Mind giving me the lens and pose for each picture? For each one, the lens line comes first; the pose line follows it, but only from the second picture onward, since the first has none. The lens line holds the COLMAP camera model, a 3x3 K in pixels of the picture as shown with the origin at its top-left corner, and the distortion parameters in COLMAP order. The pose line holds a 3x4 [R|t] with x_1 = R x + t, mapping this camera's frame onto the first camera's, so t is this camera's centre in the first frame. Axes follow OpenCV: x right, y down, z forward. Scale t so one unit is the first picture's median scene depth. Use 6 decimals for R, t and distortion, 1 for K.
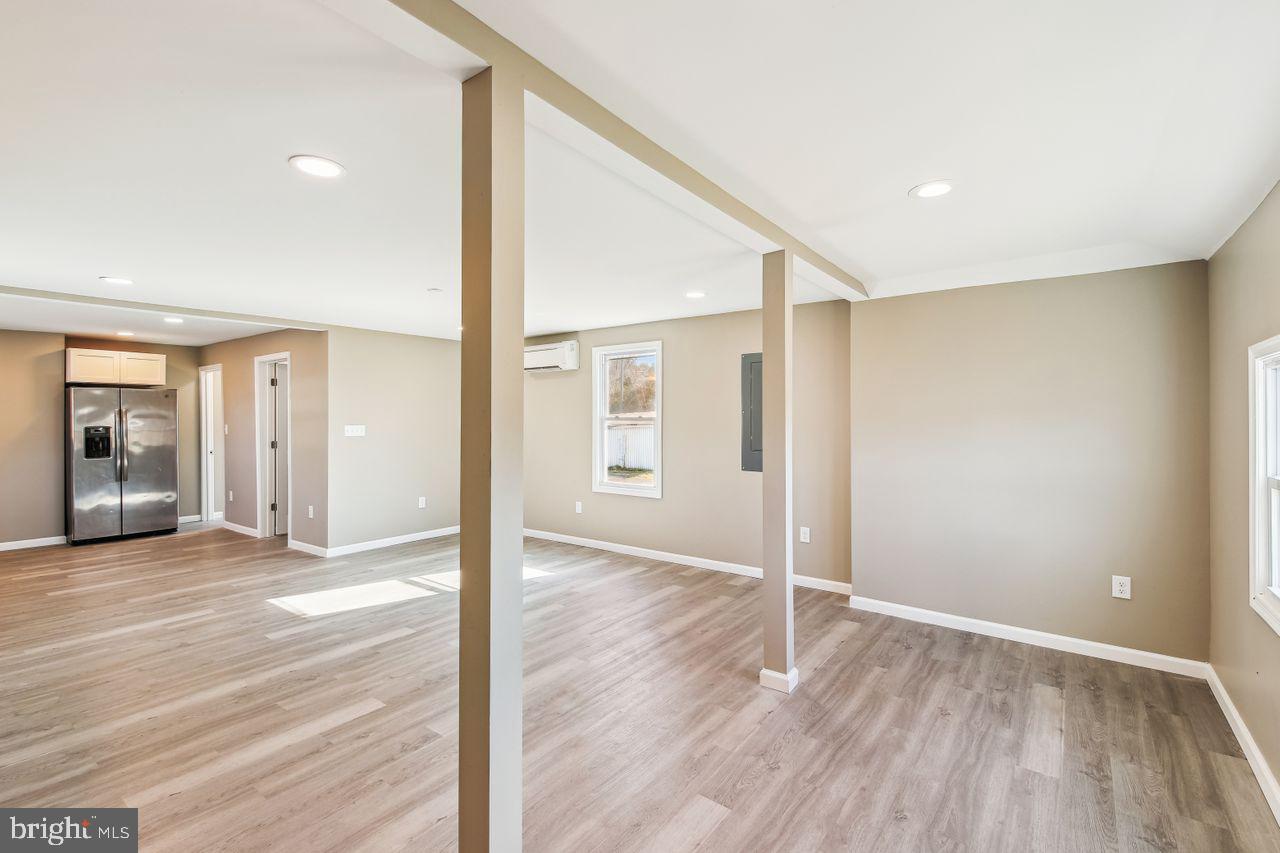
lens RADIAL K [[561.6, 0, 642.6], [0, 561.6, 419.9], [0, 0, 1]] dist [0.045569, -0.018549]
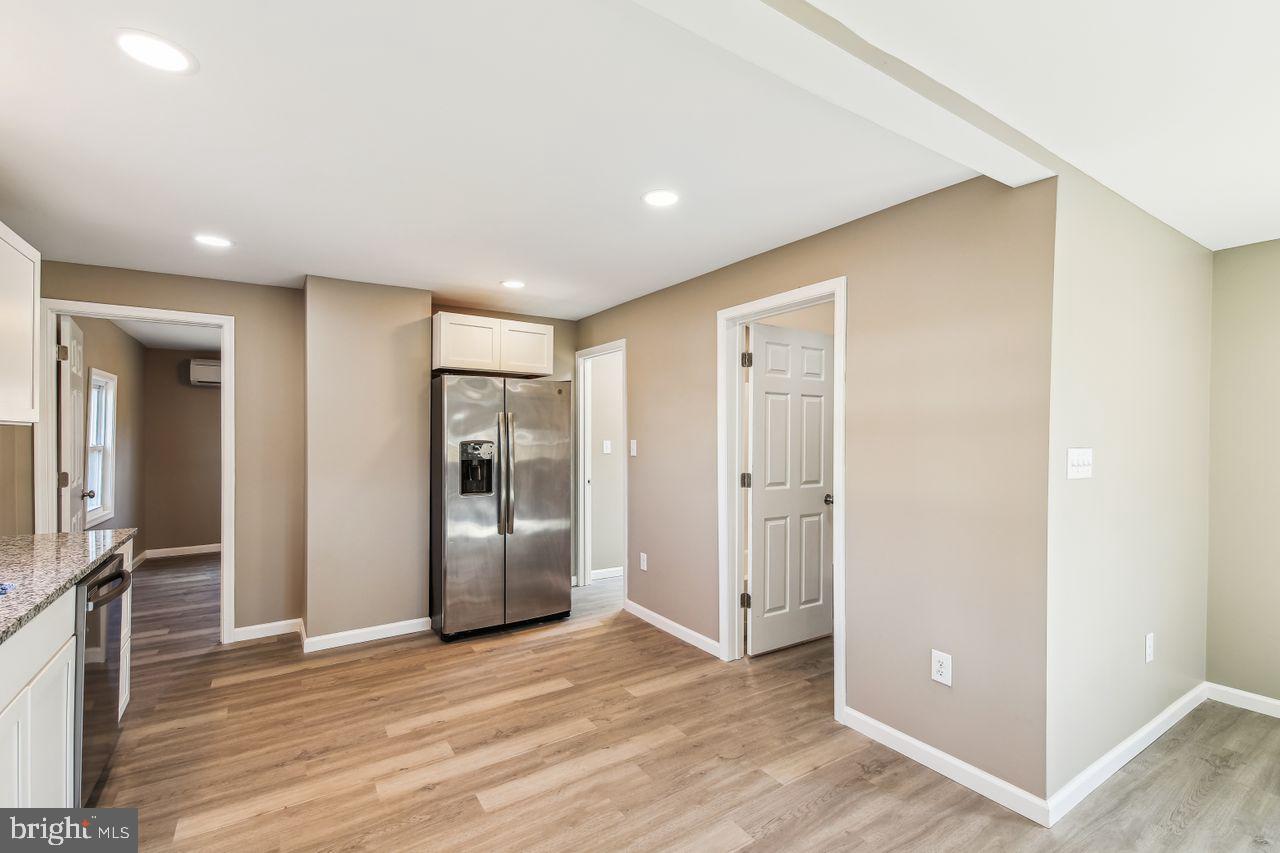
lens RADIAL K [[556.3, 0, 643.2], [0, 556.3, 435.9], [0, 0, 1]] dist [0.025319, -0.000310]
pose [[0.941488, 0.008530, -0.336938, -0.987206], [-0.007827, 0.999963, 0.003446, 0.003865], [0.336955, -0.000607, 0.941521, 0.863109]]
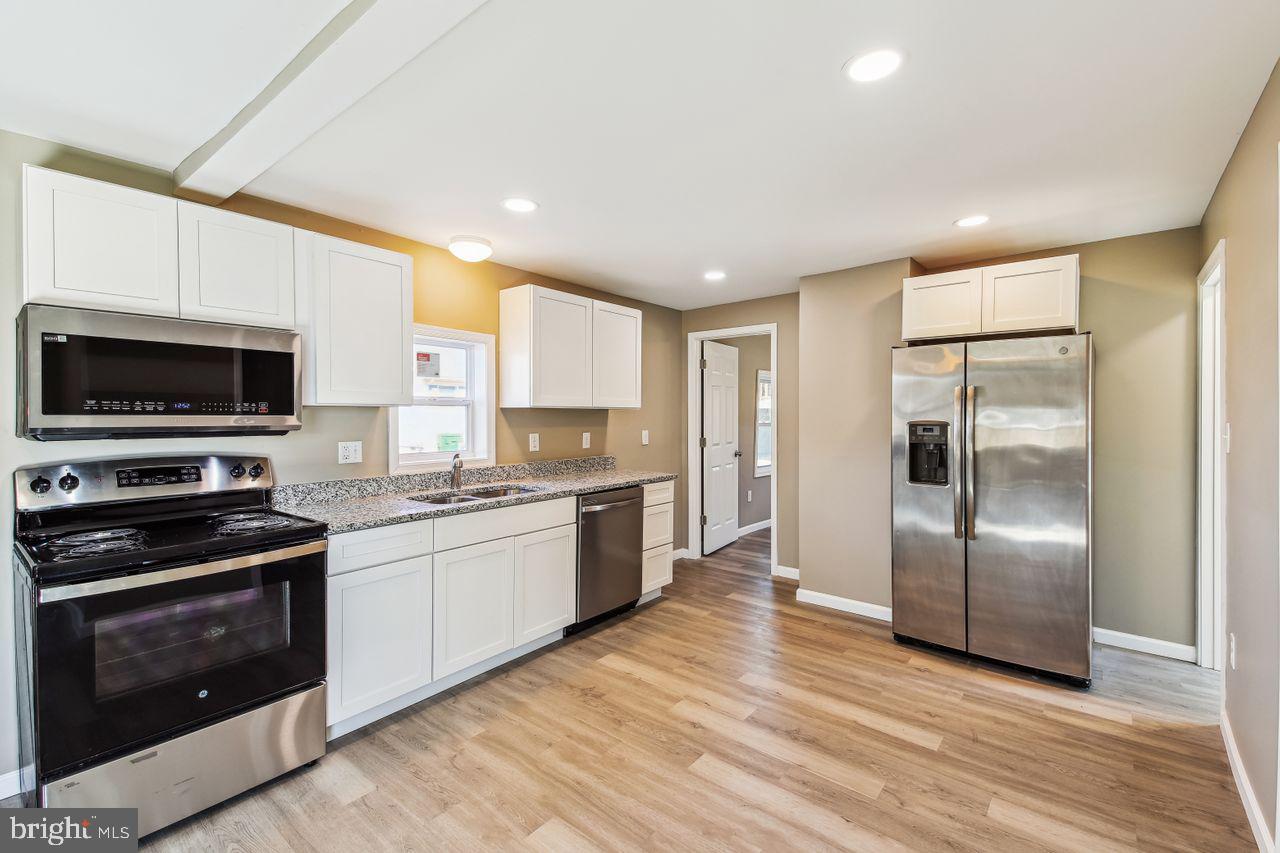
lens RADIAL K [[551.6, 0, 646.7], [0, 551.6, 415.0], [0, 0, 1]] dist [0.045974, -0.017589]
pose [[-0.028337, 0.007211, -0.999572, -0.746982], [-0.002490, 0.999970, 0.007285, 0.003795], [0.999595, 0.002695, -0.028318, 1.281137]]
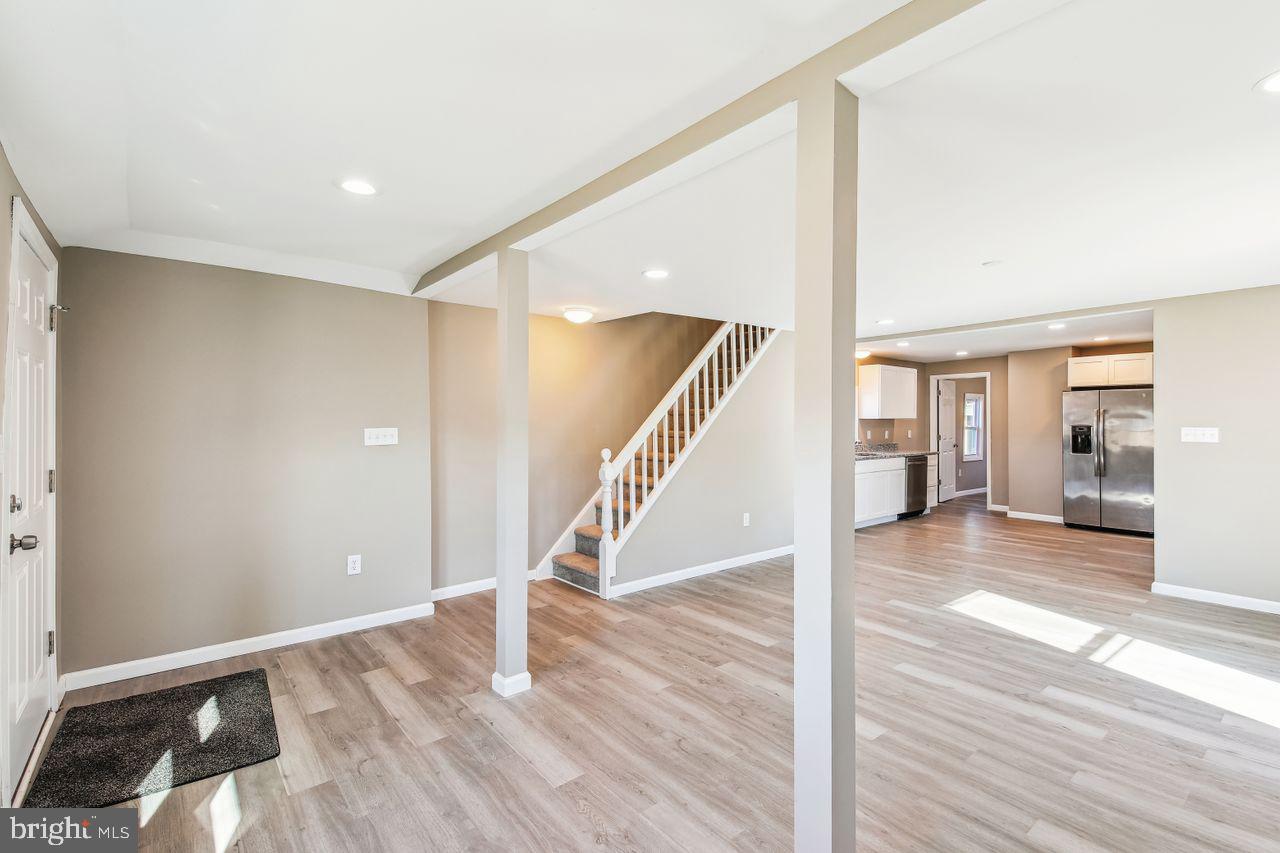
lens RADIAL K [[578.1, 0, 645.4], [0, 578.1, 419.8], [0, 0, 1]] dist [0.029259, -0.000122]
pose [[-0.229677, 0.002668, -0.973263, 0.606491], [-0.001708, 0.999994, 0.003145, -0.002340], [0.973265, 0.002385, -0.229671, 0.730731]]
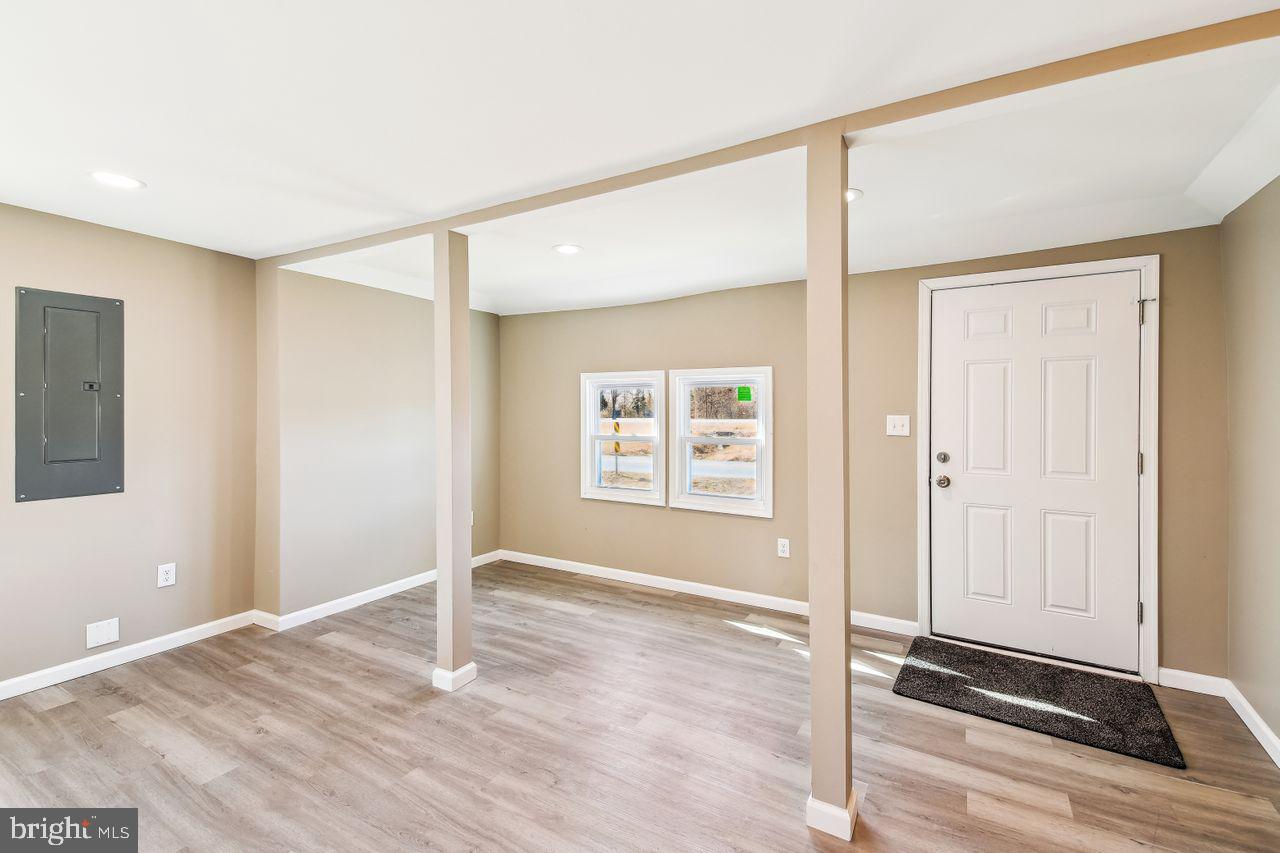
lens RADIAL K [[551.6, 0, 646.7], [0, 551.6, 415.0], [0, 0, 1]] dist [0.045974, -0.017589]
pose [[-0.123320, -0.009762, 0.992319, -0.557542], [0.001938, 0.999947, 0.010078, 0.003280], [-0.992365, 0.003166, -0.123294, 0.600423]]
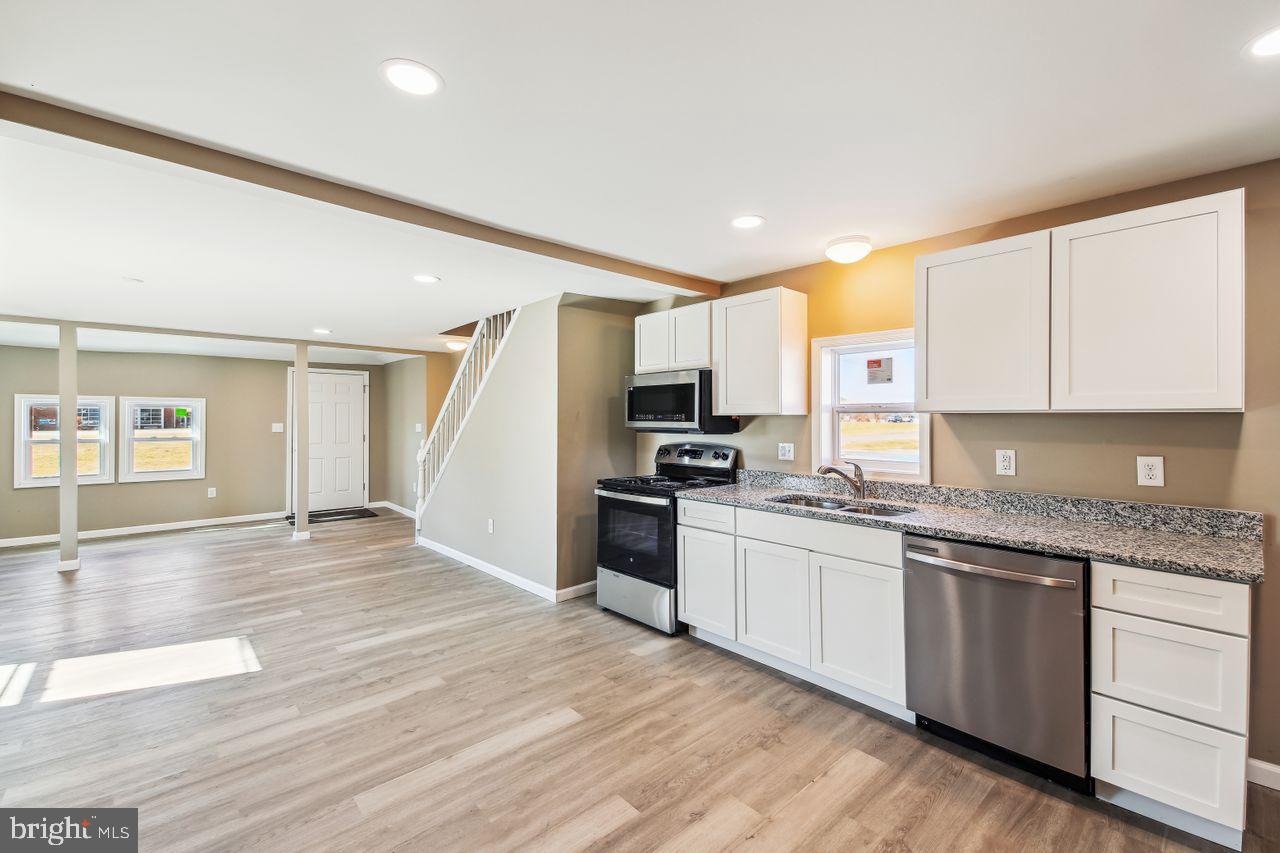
lens RADIAL K [[549.1, 0, 650.4], [0, 549.1, 412.6], [0, 0, 1]] dist [0.018672, -0.000573]
pose [[-0.982966, 0.006217, 0.183684, -1.425797], [0.003932, 0.999910, -0.012800, 0.005517], [-0.183747, -0.011860, -0.982902, 1.815167]]
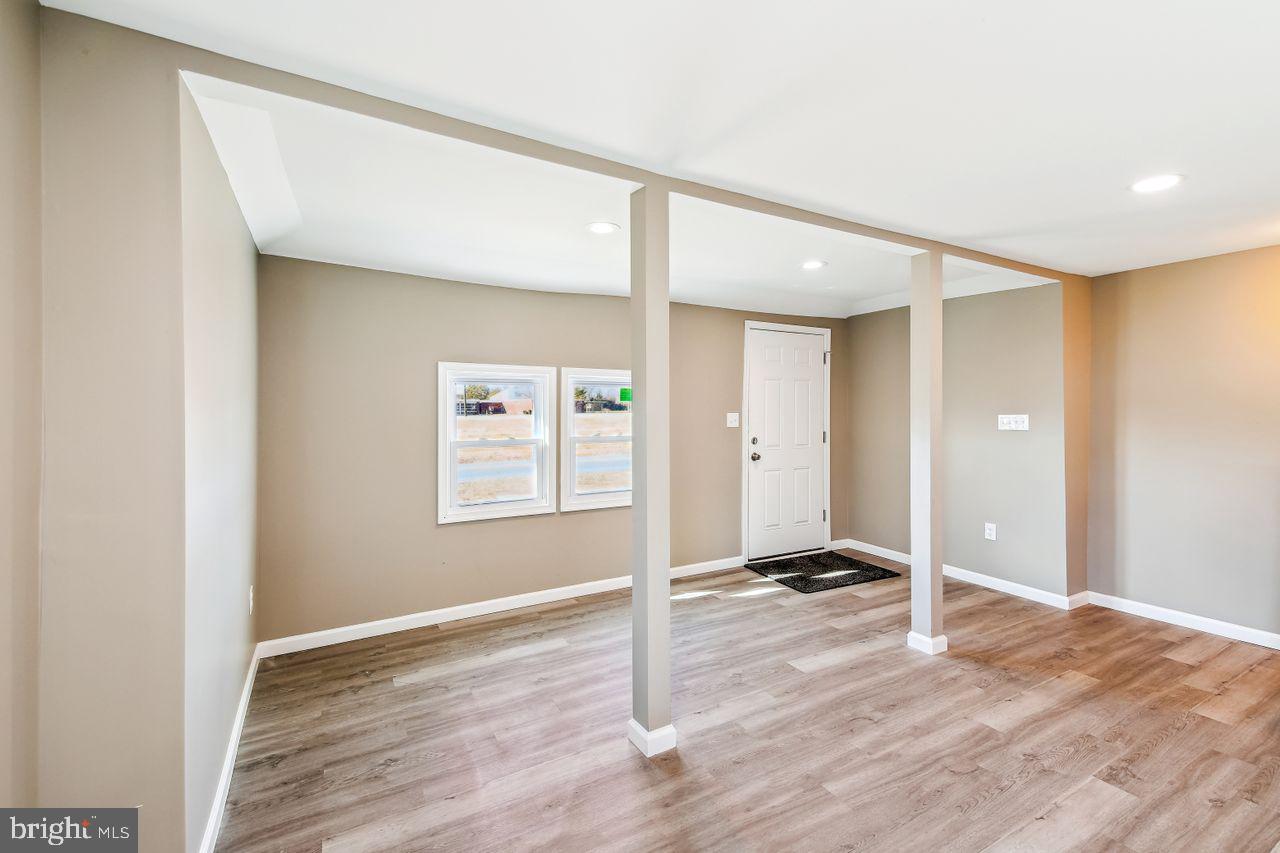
lens RADIAL K [[551.6, 0, 646.7], [0, 551.6, 415.0], [0, 0, 1]] dist [0.045974, -0.017589]
pose [[-0.922333, -0.003217, 0.386383, -0.038112], [0.001991, 0.999912, 0.013079, 0.001532], [-0.386391, 0.012833, -0.922246, 1.297678]]
